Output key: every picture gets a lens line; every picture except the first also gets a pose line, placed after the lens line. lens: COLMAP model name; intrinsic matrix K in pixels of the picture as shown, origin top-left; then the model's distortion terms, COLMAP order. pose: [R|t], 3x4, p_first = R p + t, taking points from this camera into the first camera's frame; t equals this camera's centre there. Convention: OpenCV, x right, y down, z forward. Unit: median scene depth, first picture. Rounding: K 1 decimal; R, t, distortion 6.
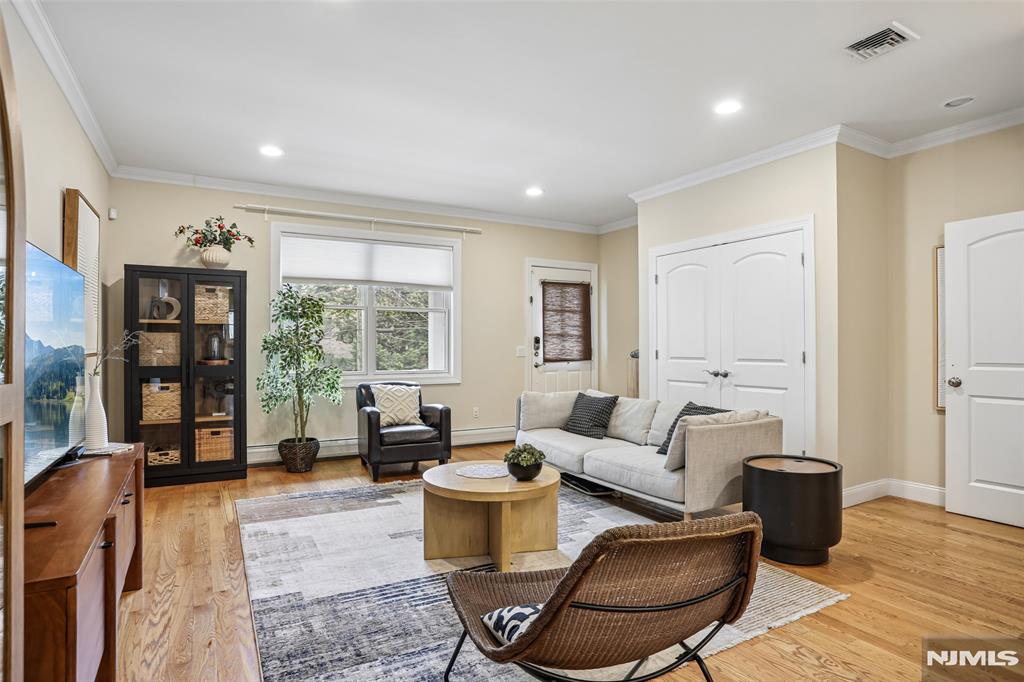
lens RADIAL K [[527.7, 0, 508.2], [0, 527.7, 341.4], [0, 0, 1]] dist [-0.059760, 0.003638]
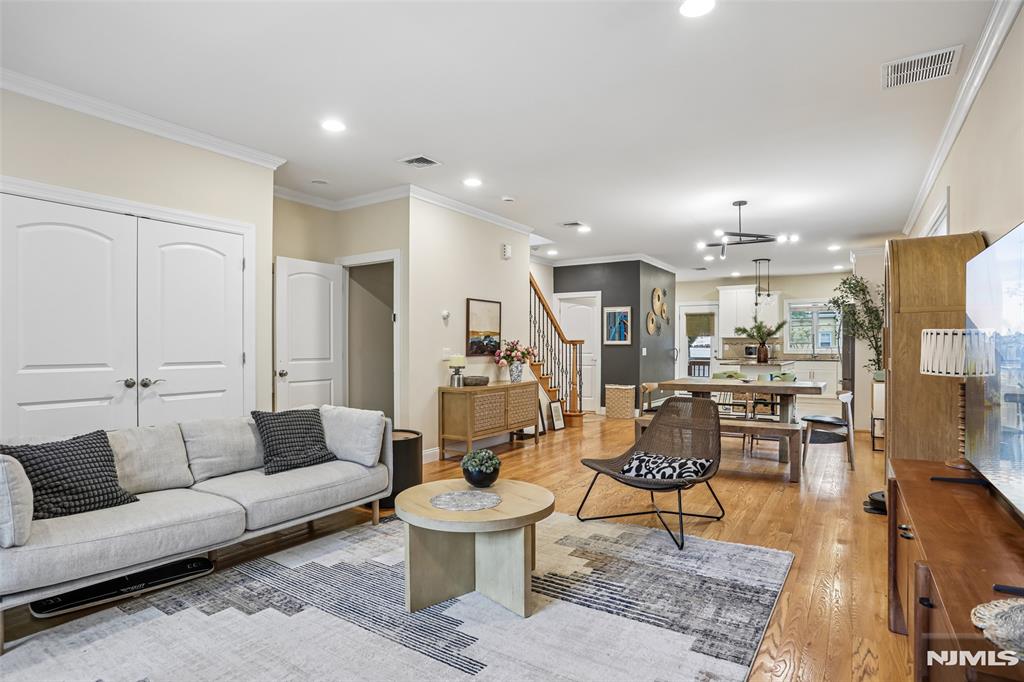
lens RADIAL K [[527.7, 0, 513.8], [0, 527.7, 345.1], [0, 0, 1]] dist [-0.059760, 0.003638]
pose [[-0.442181, 0.004757, 0.896913, -0.664606], [-0.006418, 0.999944, -0.008468, 0.010824], [-0.896903, -0.009501, -0.442125, 1.065135]]
